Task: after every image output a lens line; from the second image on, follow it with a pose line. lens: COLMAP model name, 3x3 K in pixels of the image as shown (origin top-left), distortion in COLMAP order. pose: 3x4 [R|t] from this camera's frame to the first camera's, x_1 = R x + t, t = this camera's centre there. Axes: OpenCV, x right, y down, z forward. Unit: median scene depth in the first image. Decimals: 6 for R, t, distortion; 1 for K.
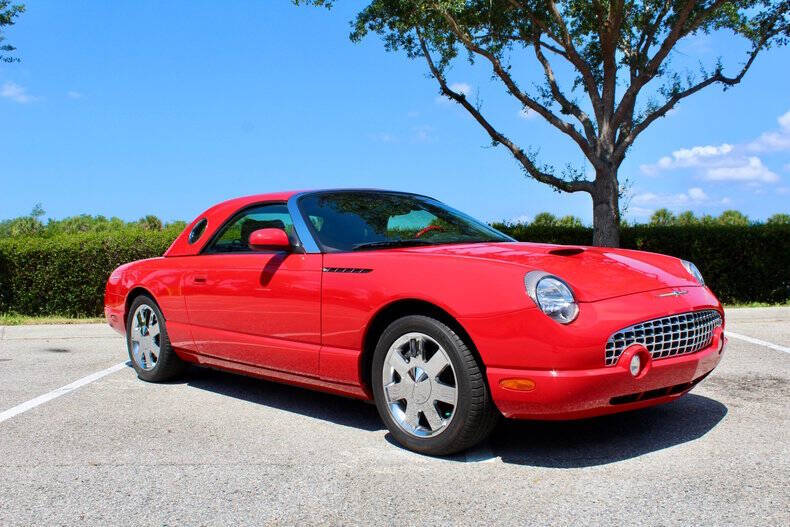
lens RADIAL K [[771.2, 0, 397.0], [0, 771.2, 266.2], [0, 0, 1]] dist [-0.134173, 0.129467]
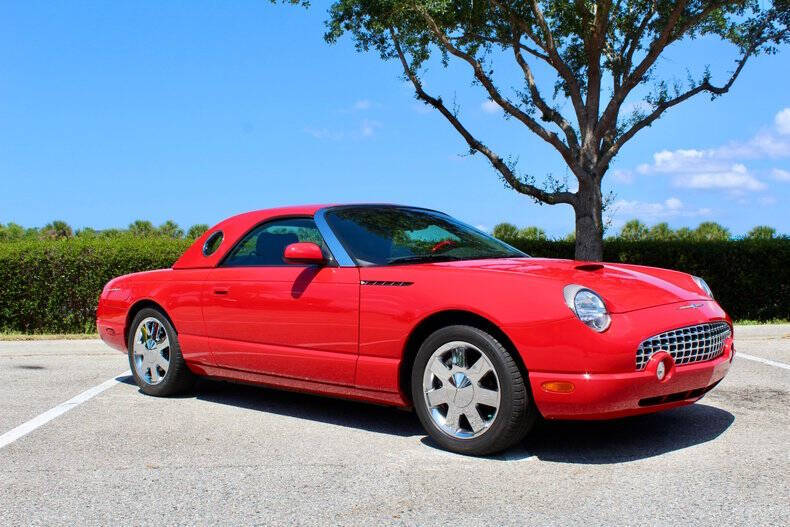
lens RADIAL K [[870.8, 0, 394.5], [0, 870.8, 264.3], [0, 0, 1]] dist [-0.128585, 0.173671]
pose [[0.997705, 0.008238, 0.067203, -0.042846], [-0.006888, 0.999770, -0.020295, 0.001048], [-0.067355, 0.019785, 0.997533, -0.061197]]
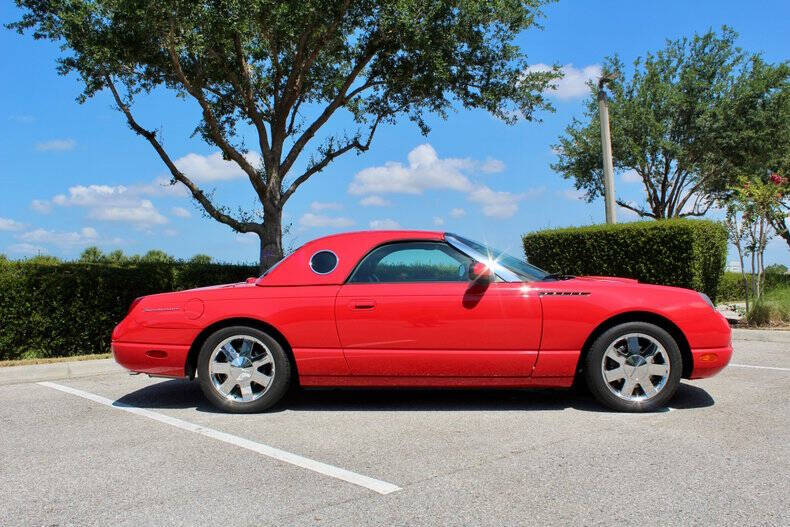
lens RADIAL K [[771.2, 0, 397.0], [0, 771.2, 266.2], [0, 0, 1]] dist [-0.134173, 0.129467]
pose [[0.724894, 0.019030, 0.688597, -0.397964], [0.016004, 0.998883, -0.044453, 0.003695], [-0.688674, 0.043244, 0.723780, 0.063729]]
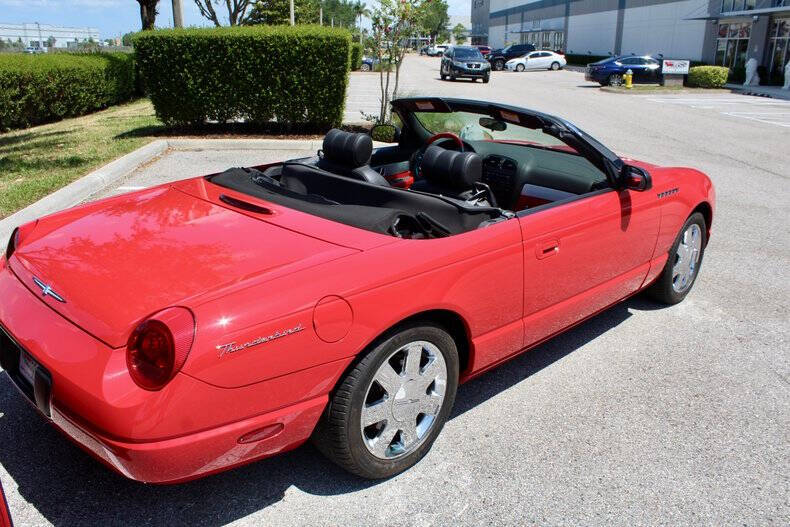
lens RADIAL K [[682.2, 0, 396.8], [0, 682.2, 266.5], [0, 0, 1]] dist [-0.163046, 0.150871]
pose [[-0.031290, -0.301684, 0.952894, -0.346263], [-0.000459, 0.953365, 0.301818, -0.064278], [-0.999510, 0.009007, -0.029969, 0.467967]]
